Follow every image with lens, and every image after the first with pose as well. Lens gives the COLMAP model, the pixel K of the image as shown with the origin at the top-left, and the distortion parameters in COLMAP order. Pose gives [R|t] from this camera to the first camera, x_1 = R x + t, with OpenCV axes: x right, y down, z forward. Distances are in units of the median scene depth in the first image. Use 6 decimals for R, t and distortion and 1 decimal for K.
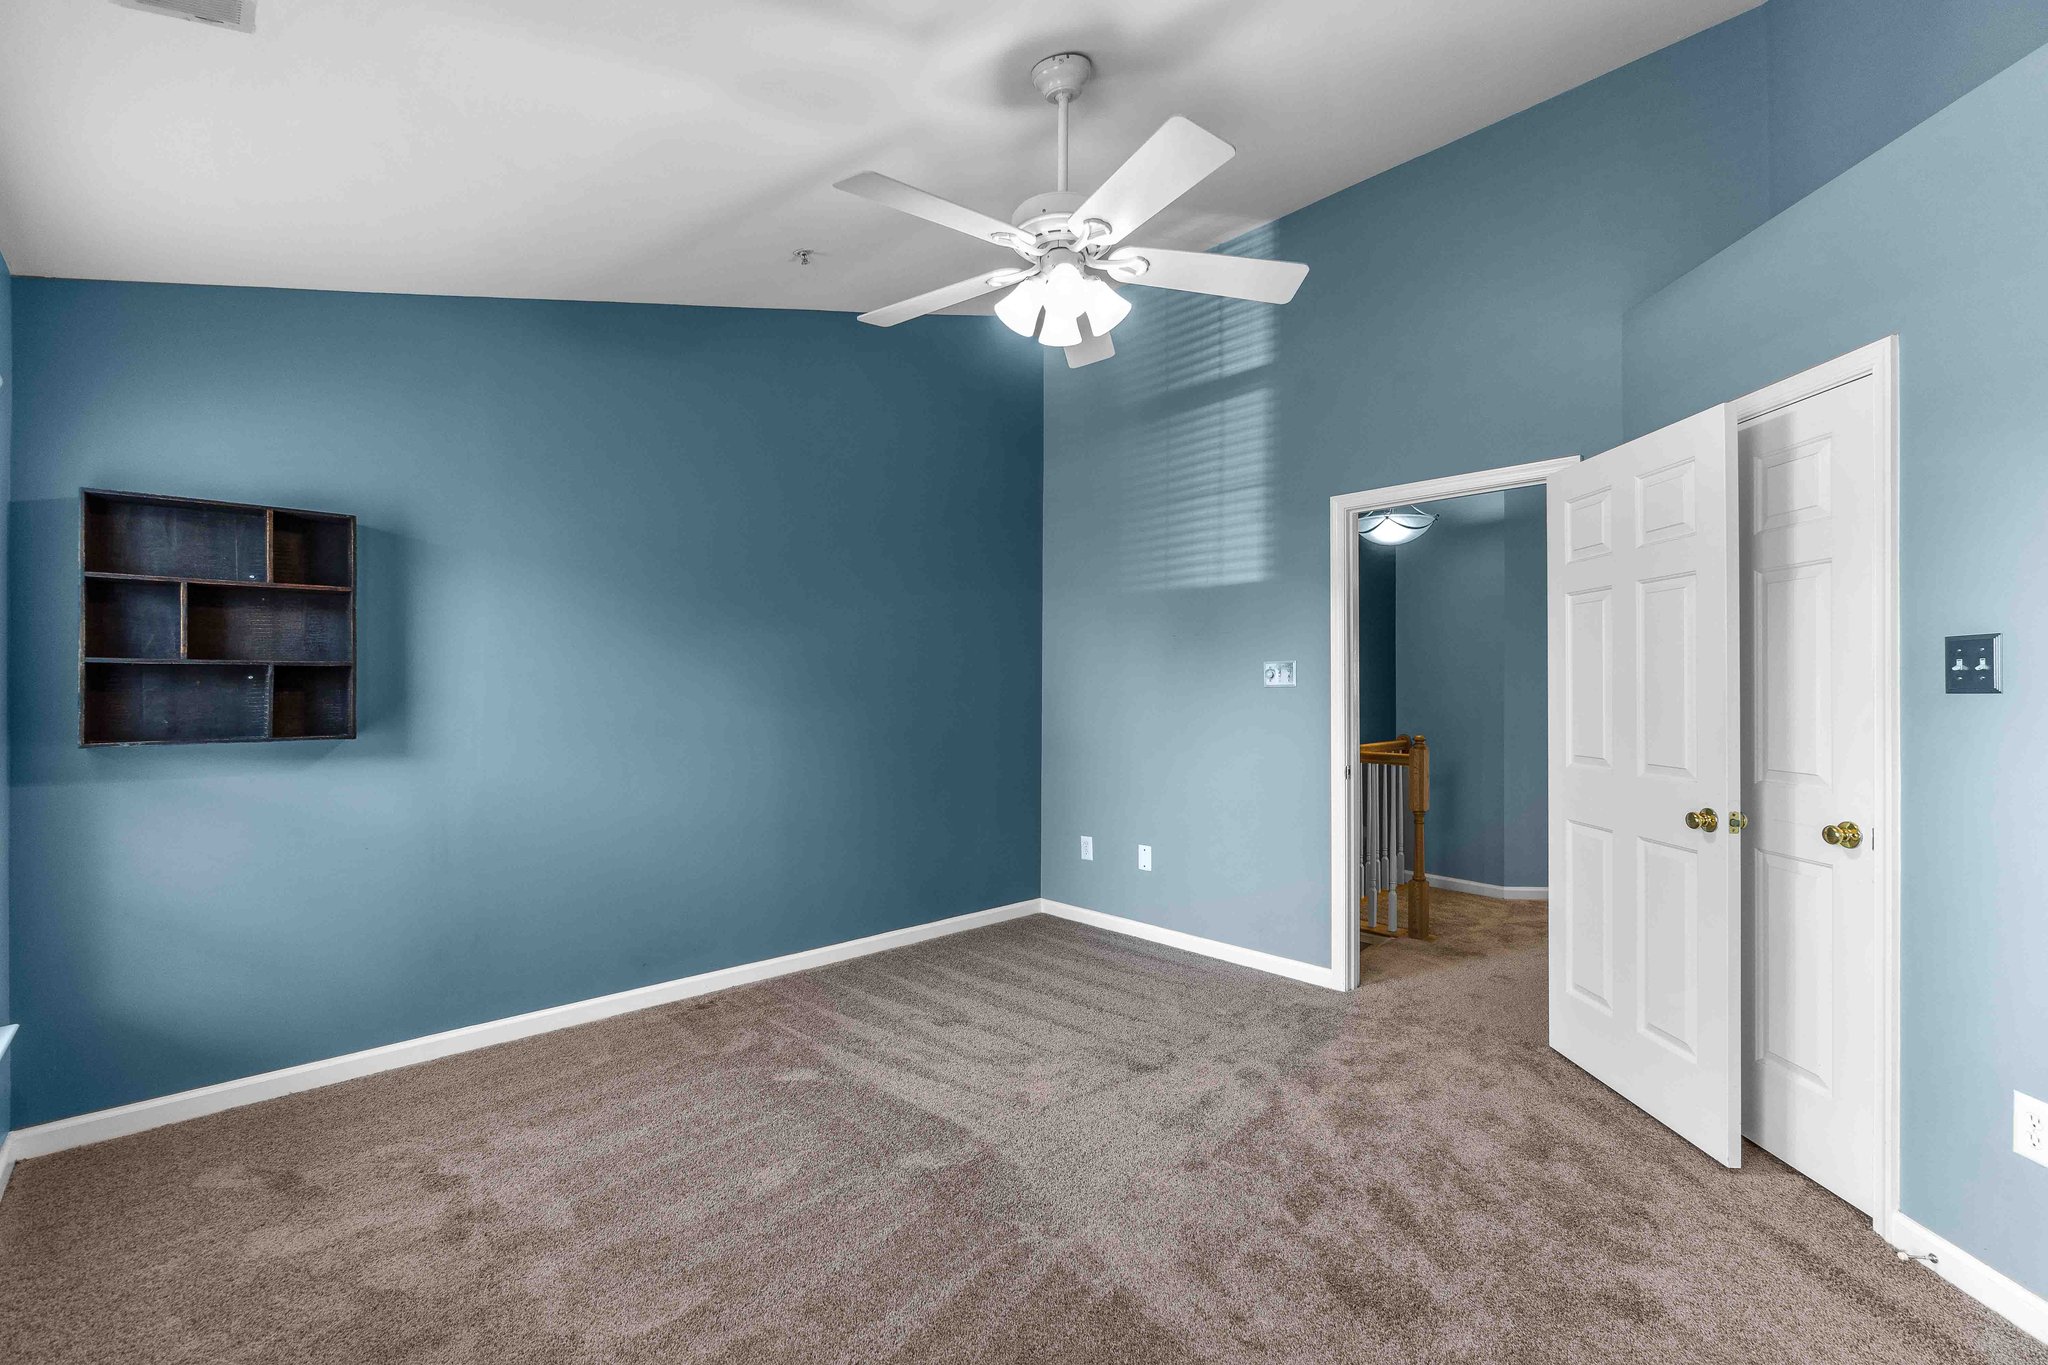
lens RADIAL K [[883.9, 0, 1016.2], [0, 883.9, 689.1], [0, 0, 1]] dist [-0.005087, 0.001510]
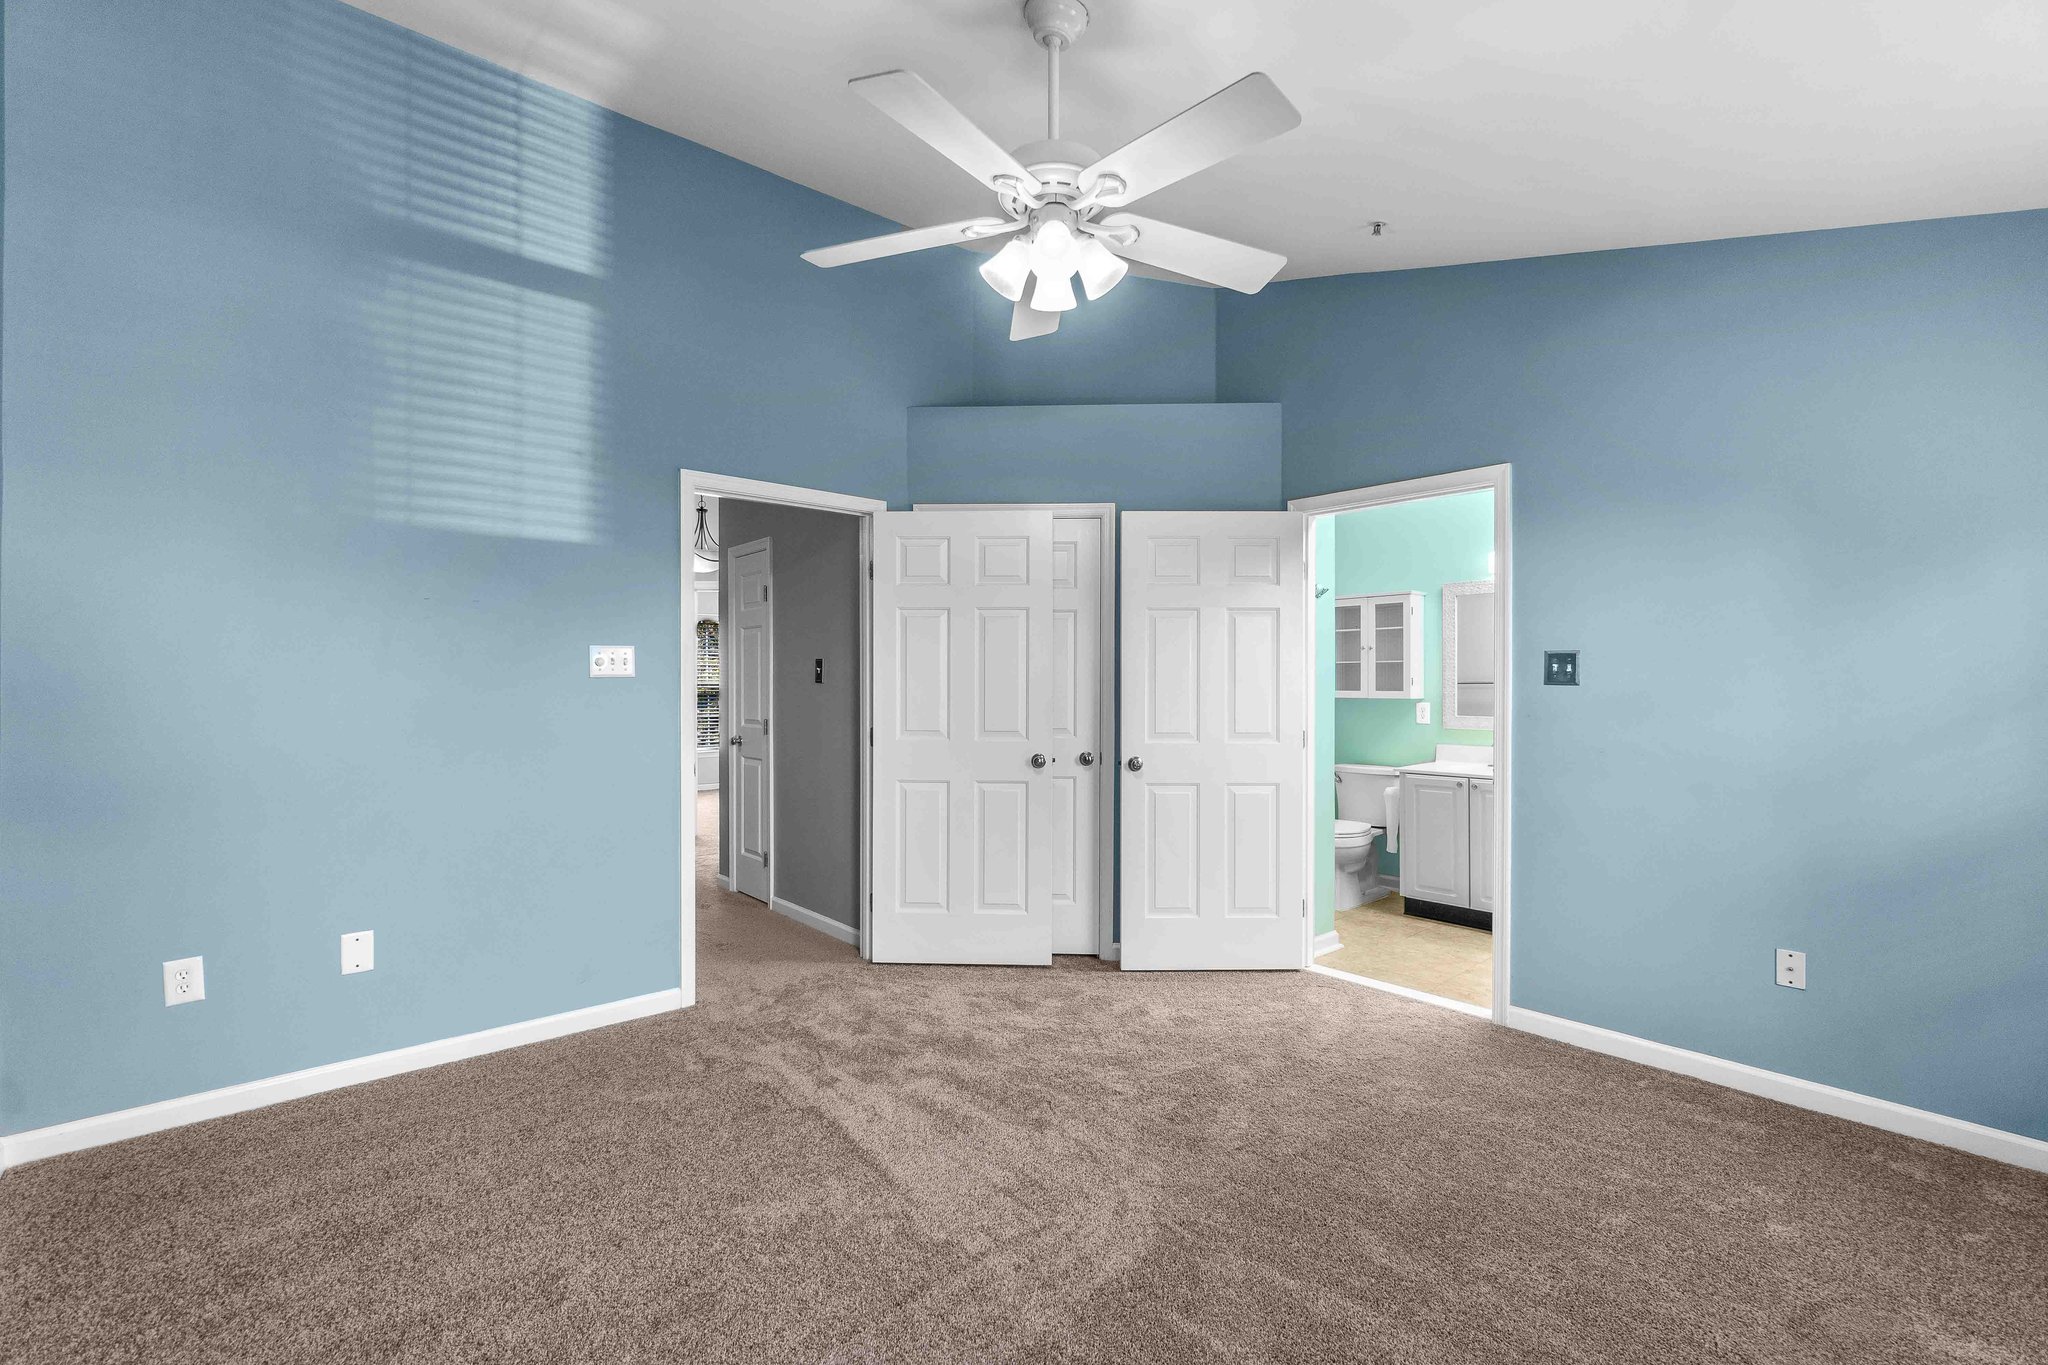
lens RADIAL K [[883.9, 0, 1032.2], [0, 883.9, 679.3], [0, 0, 1]] dist [-0.005087, 0.001510]
pose [[0.024649, 0.002454, 0.999693, -0.630029], [-0.003322, 0.999992, -0.002373, 0.001460], [-0.999691, -0.003262, 0.024657, 0.712767]]
